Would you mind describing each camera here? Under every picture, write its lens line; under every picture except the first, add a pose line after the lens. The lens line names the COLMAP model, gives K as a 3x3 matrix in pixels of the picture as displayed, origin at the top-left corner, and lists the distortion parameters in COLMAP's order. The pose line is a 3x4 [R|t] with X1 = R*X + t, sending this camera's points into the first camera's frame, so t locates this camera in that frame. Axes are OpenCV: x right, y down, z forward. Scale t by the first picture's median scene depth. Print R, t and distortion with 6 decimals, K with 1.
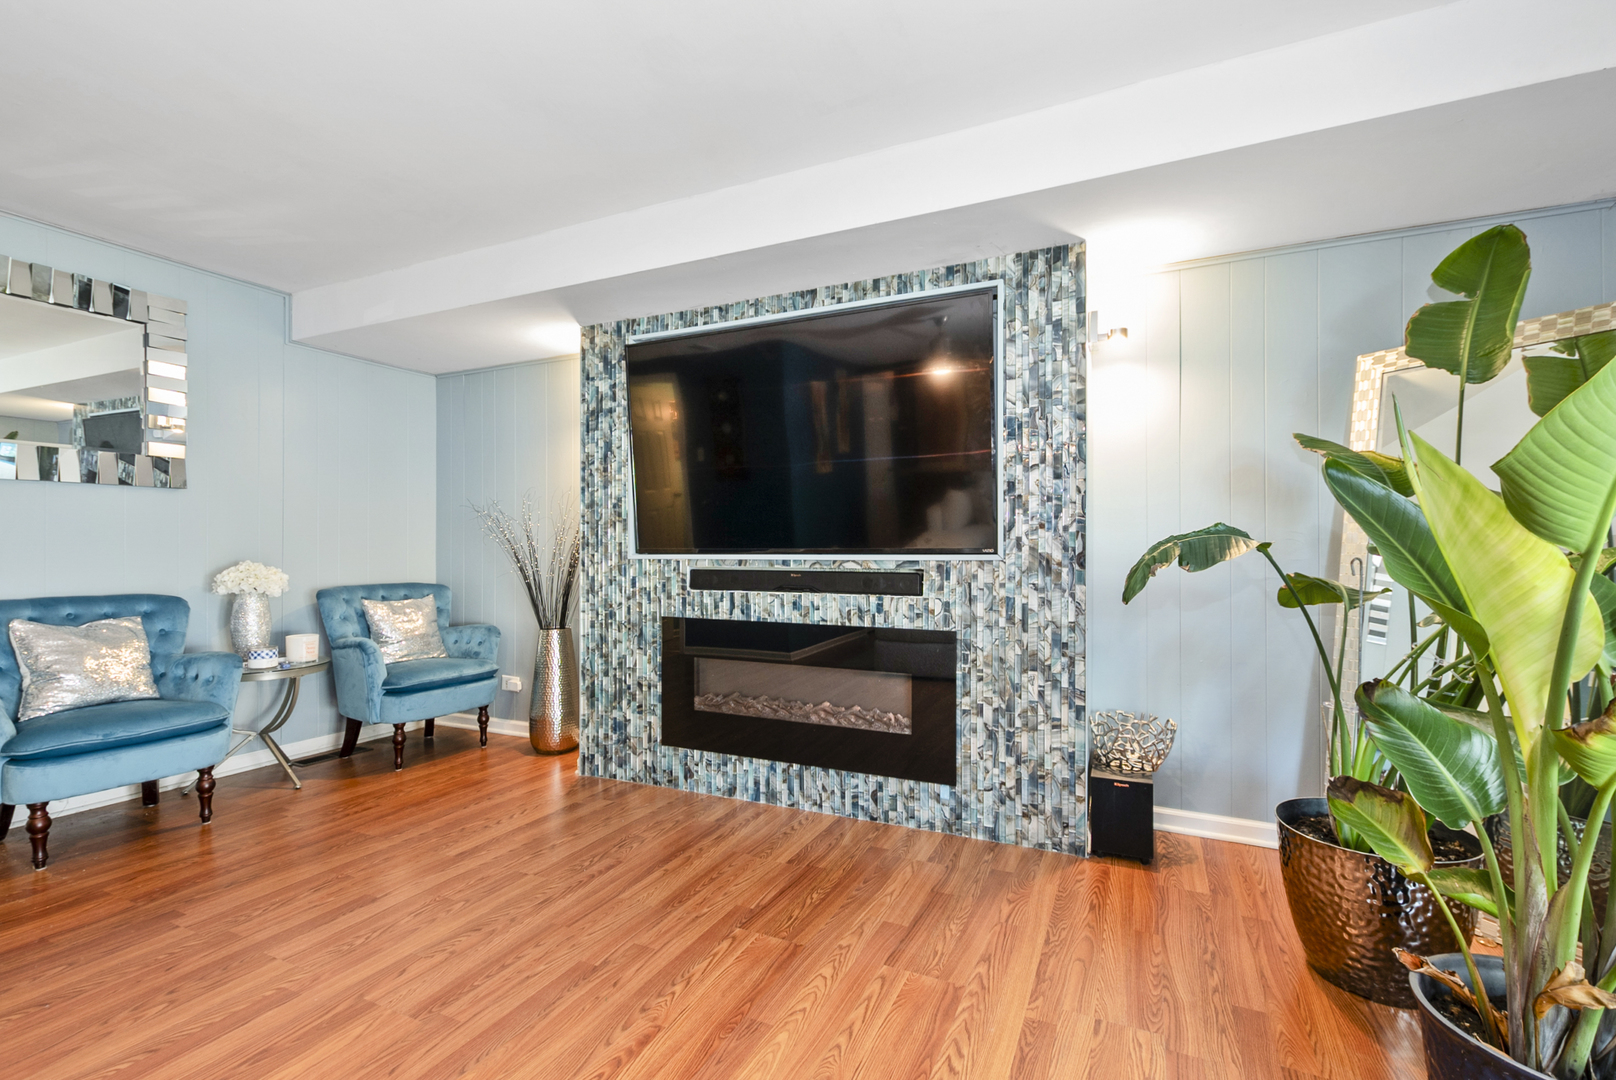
lens RADIAL K [[717.4, 0, 822.9], [0, 717.4, 538.7], [0, 0, 1]] dist [0.009121, -0.002639]
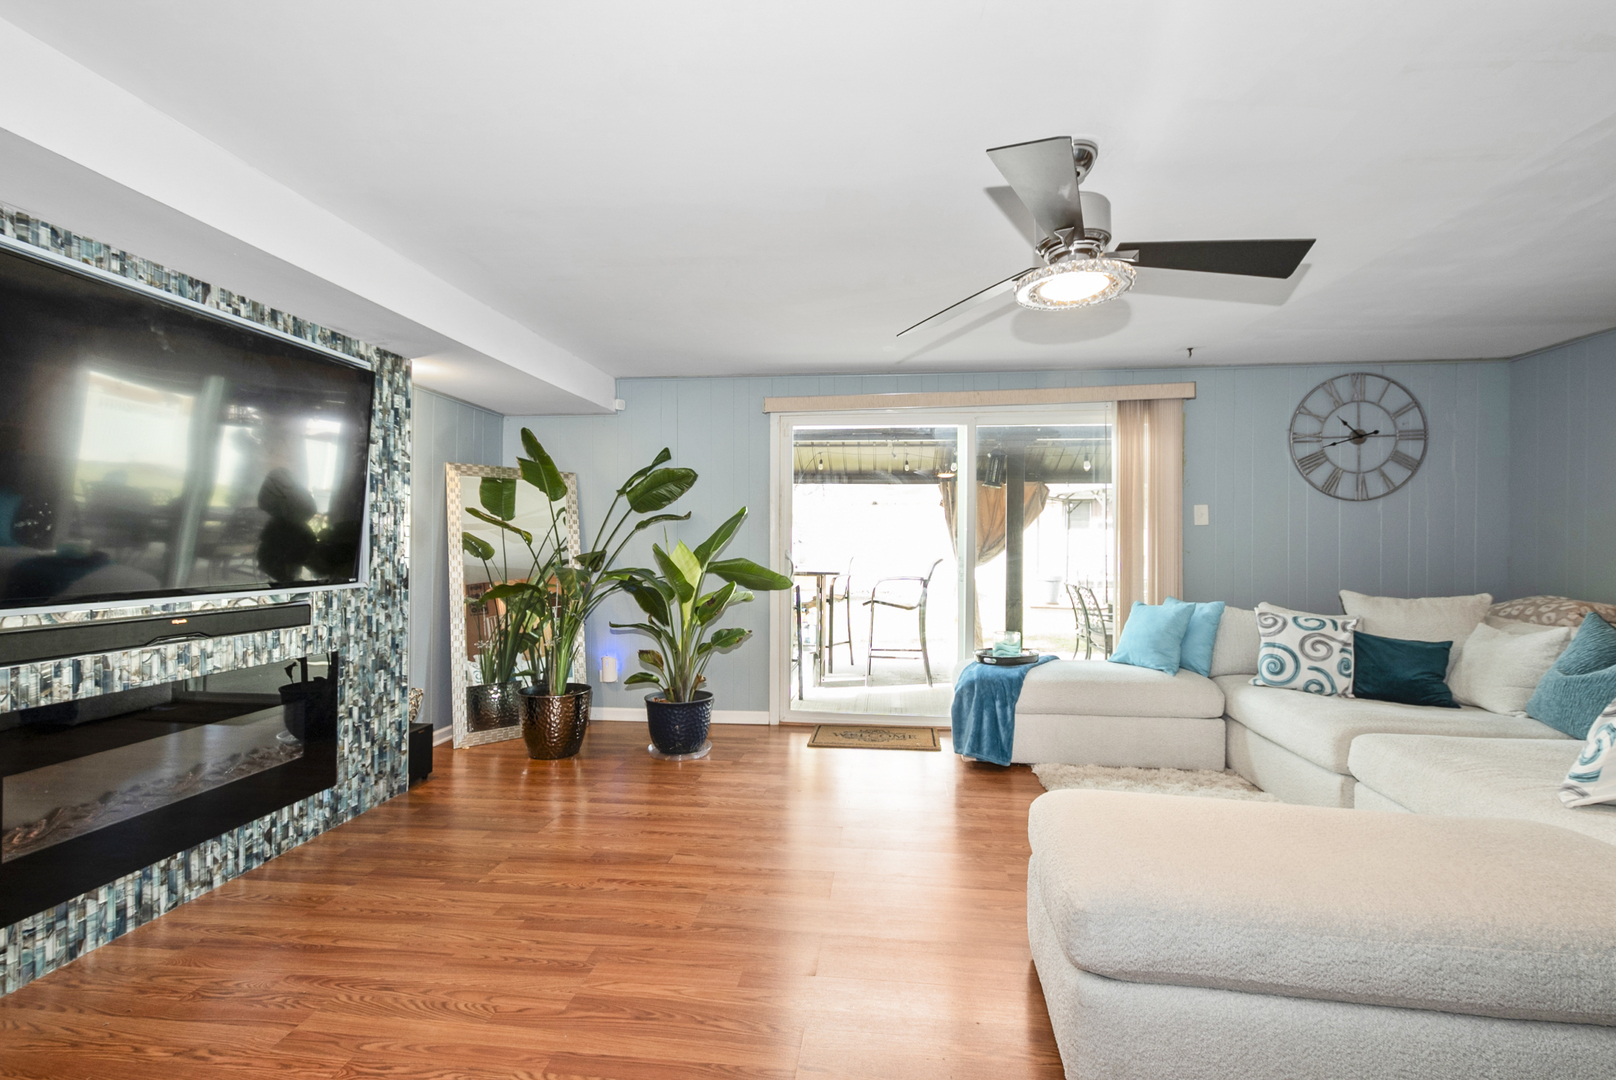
lens RADIAL K [[717.4, 0, 816.4], [0, 717.4, 543.3], [0, 0, 1]] dist [0.009121, -0.002639]
pose [[-0.316813, 0.004496, 0.948478, -1.159569], [-0.009748, 0.999921, -0.007995, -0.042589], [-0.948438, -0.011779, -0.316744, 0.638150]]
